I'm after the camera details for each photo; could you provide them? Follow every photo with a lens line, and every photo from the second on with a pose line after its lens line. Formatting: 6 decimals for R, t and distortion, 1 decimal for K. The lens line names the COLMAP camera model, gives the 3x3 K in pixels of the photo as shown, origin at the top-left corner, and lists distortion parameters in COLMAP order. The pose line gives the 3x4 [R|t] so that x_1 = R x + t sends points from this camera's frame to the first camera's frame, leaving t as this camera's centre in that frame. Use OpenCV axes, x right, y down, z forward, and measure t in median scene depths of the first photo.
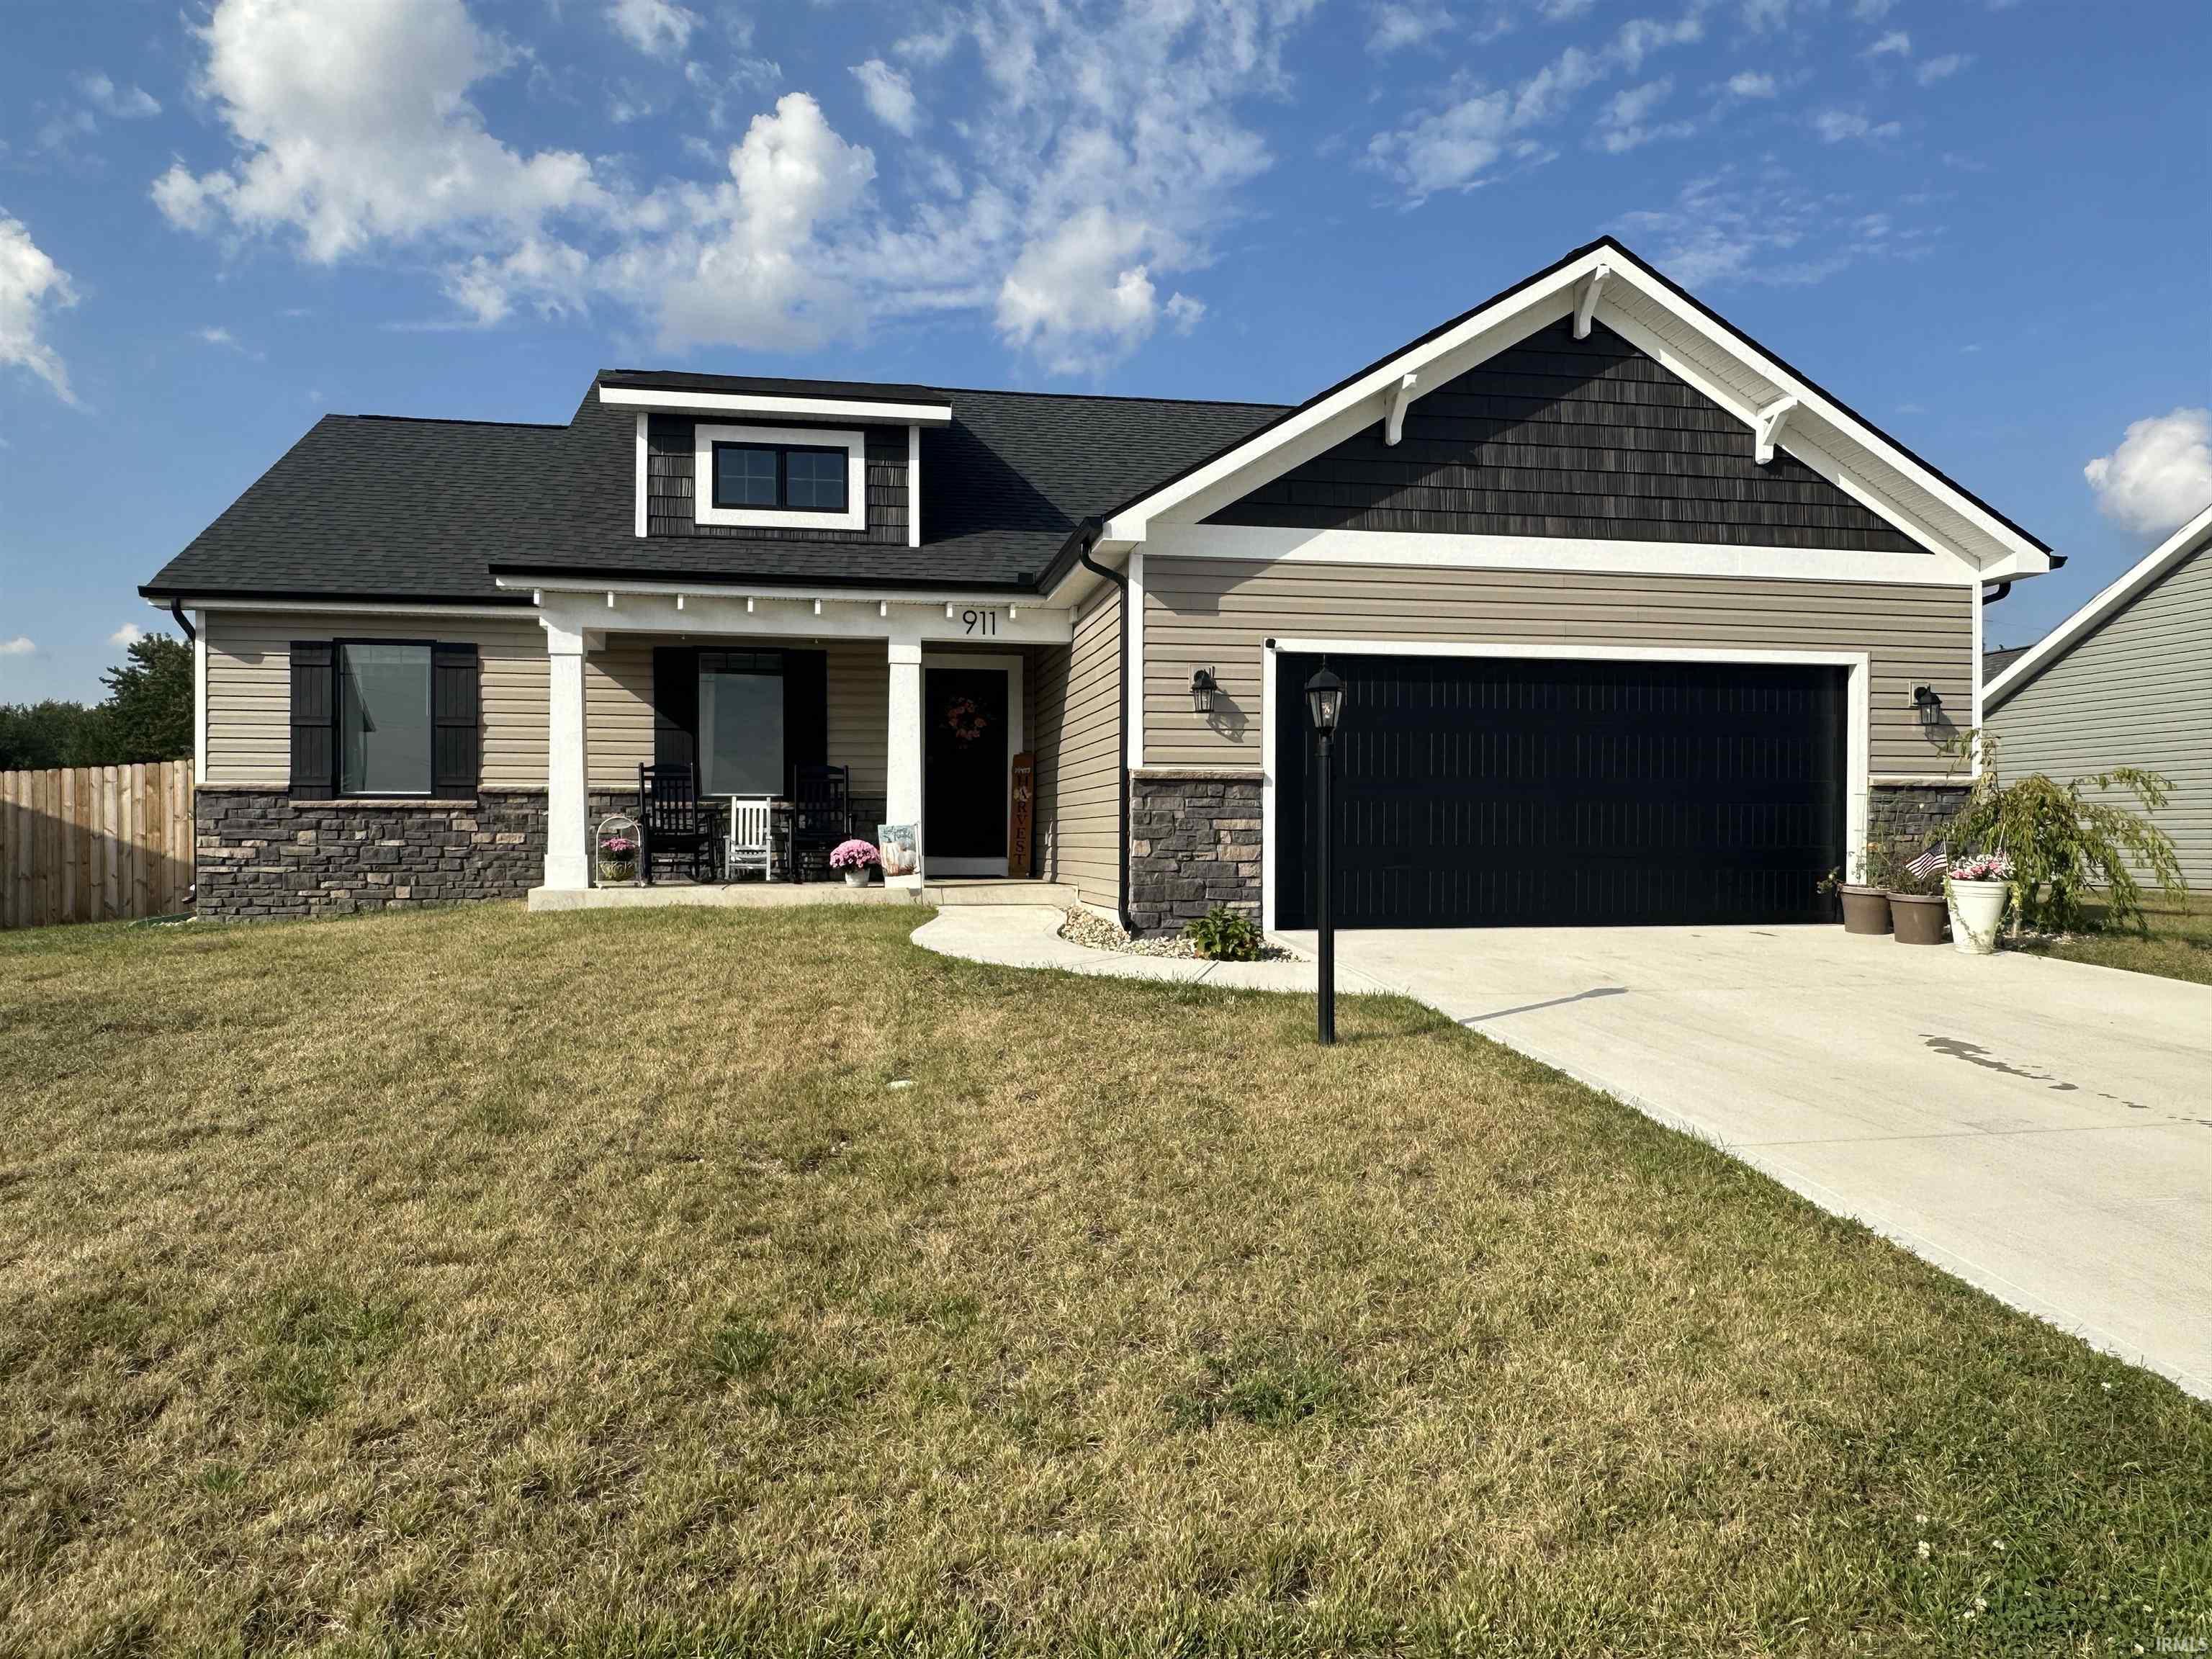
lens RADIAL K [[1475.9, 0, 1106.2], [0, 1475.9, 830.3], [0, 0, 1]] dist [-0.005877, -0.002314]
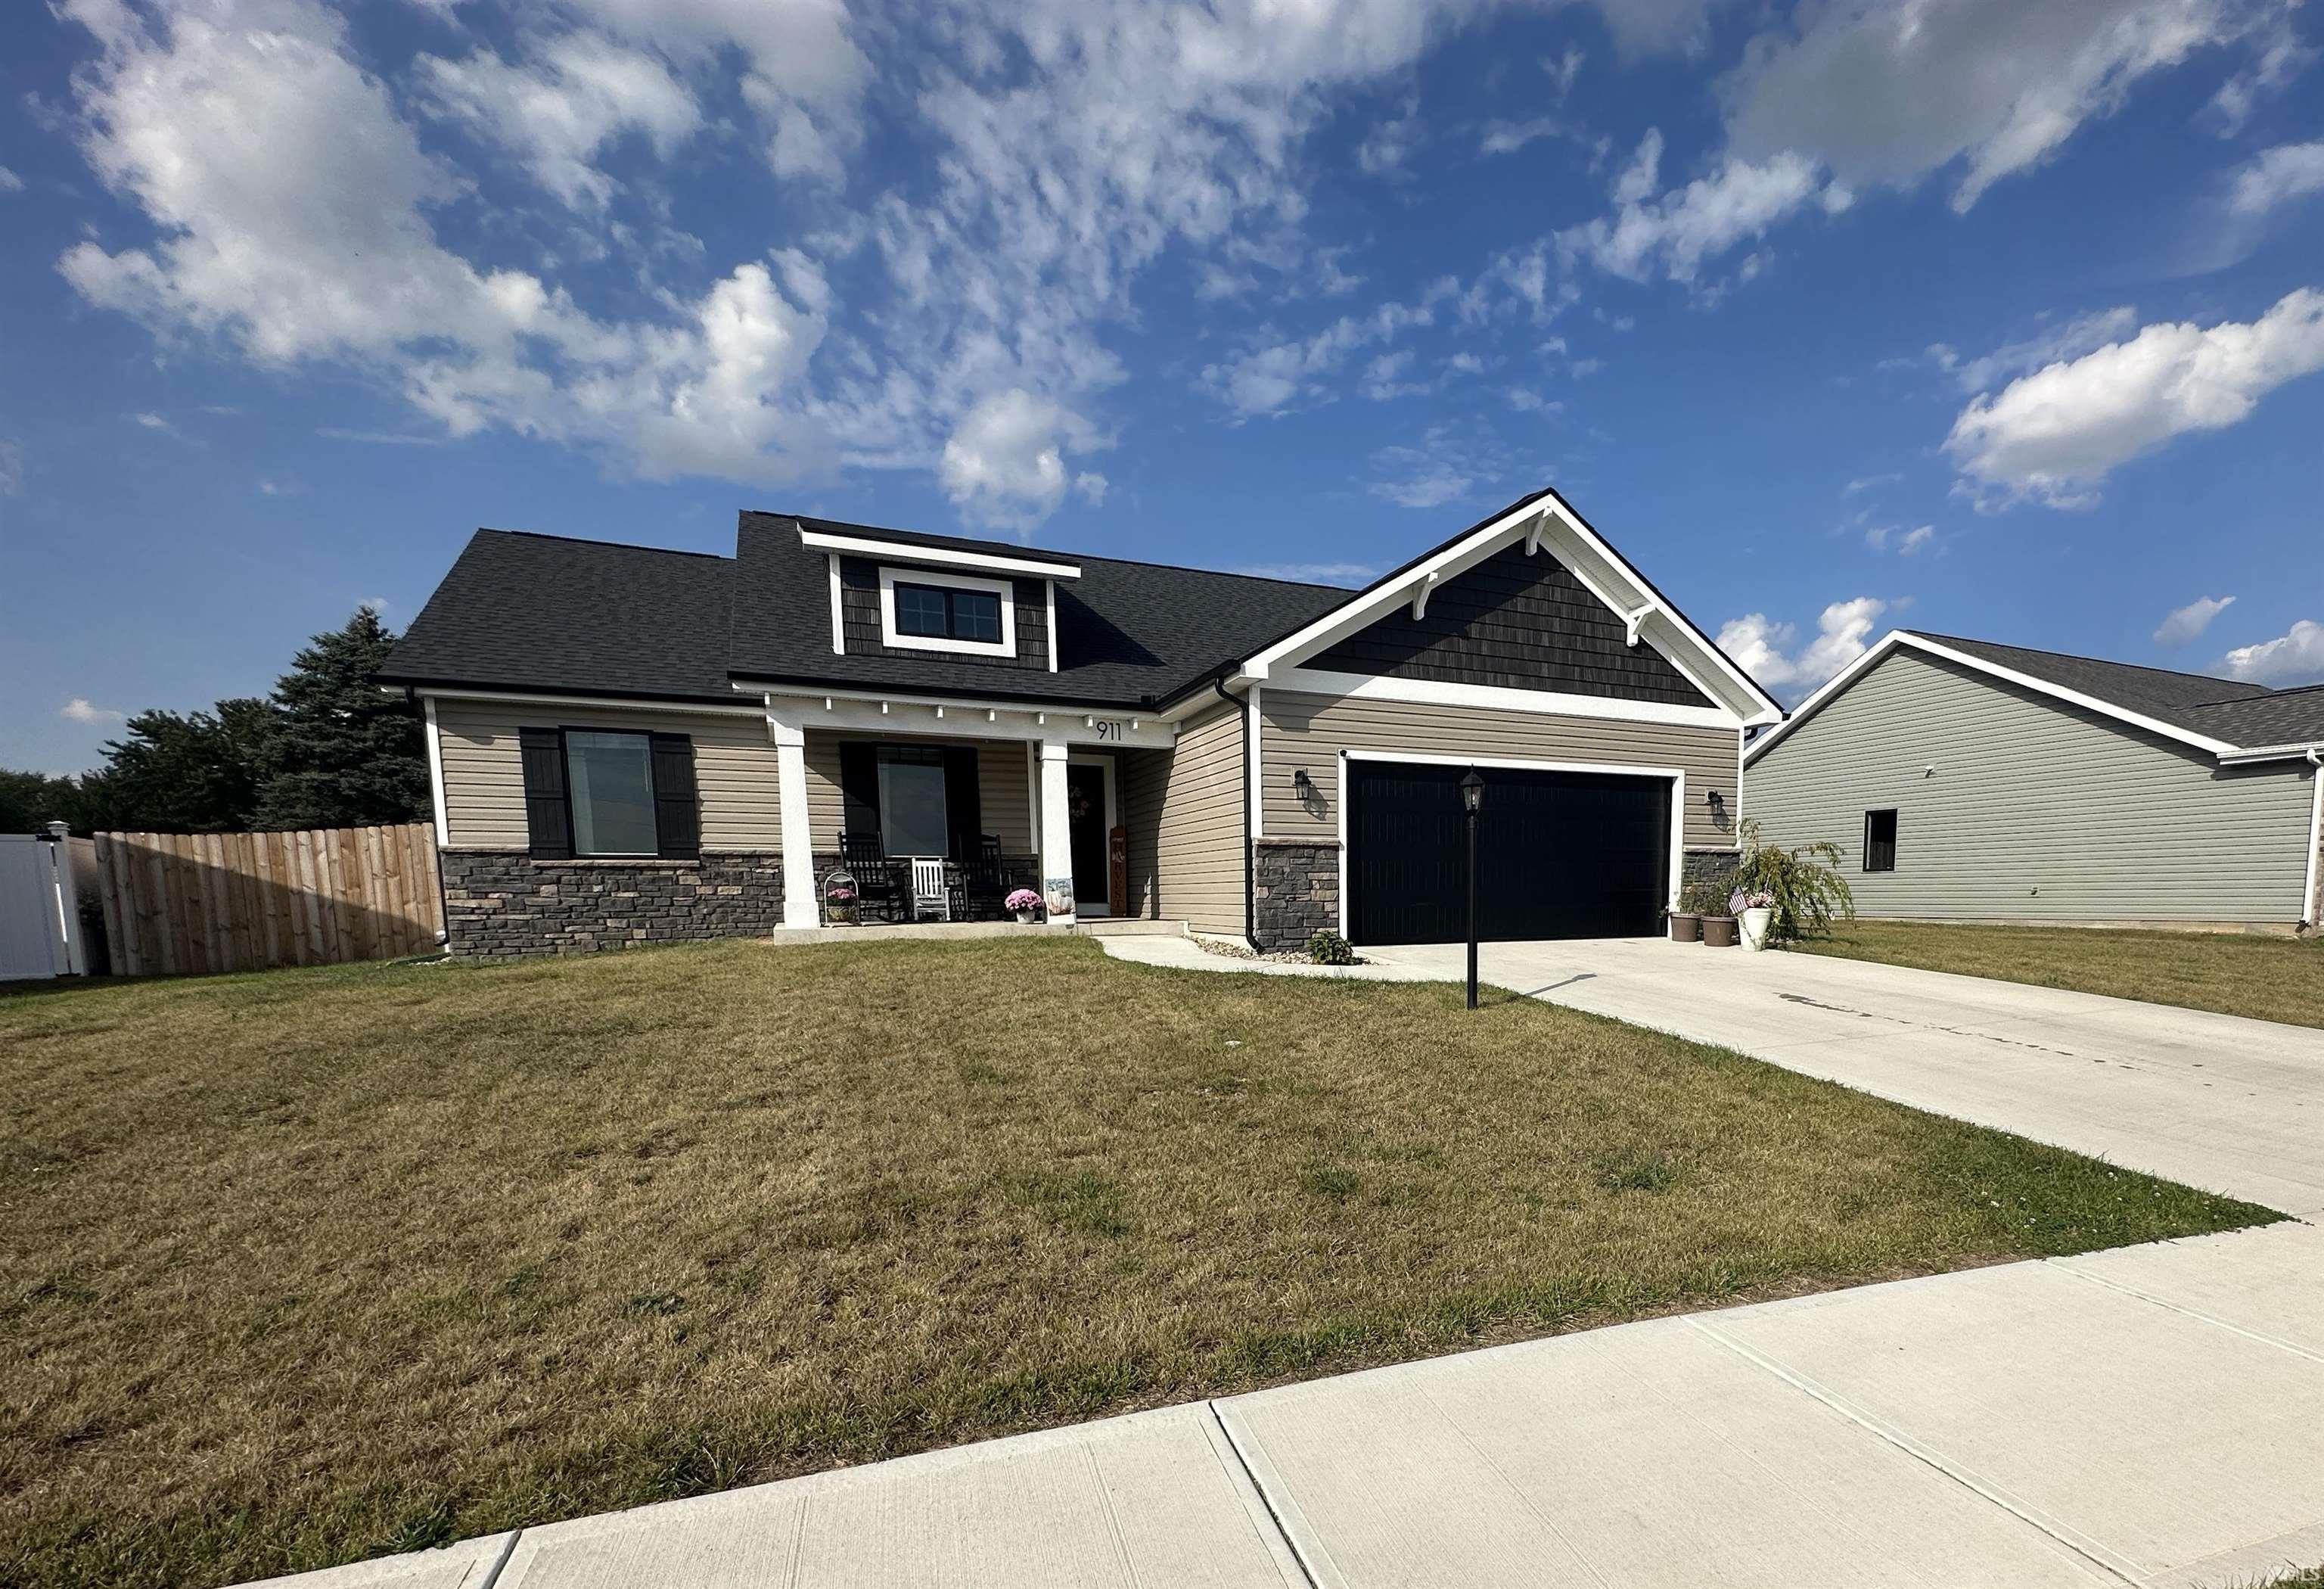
lens RADIAL K [[1120.3, 0, 1192.8], [0, 1120.3, 990.3], [0, 0, 1]] dist [-0.004981, 0.001588]
pose [[0.961538, -0.029788, 0.273053, -0.285088], [0.005665, 0.996041, 0.088714, 0.007941], [-0.274615, -0.083756, 0.957900, -0.043004]]
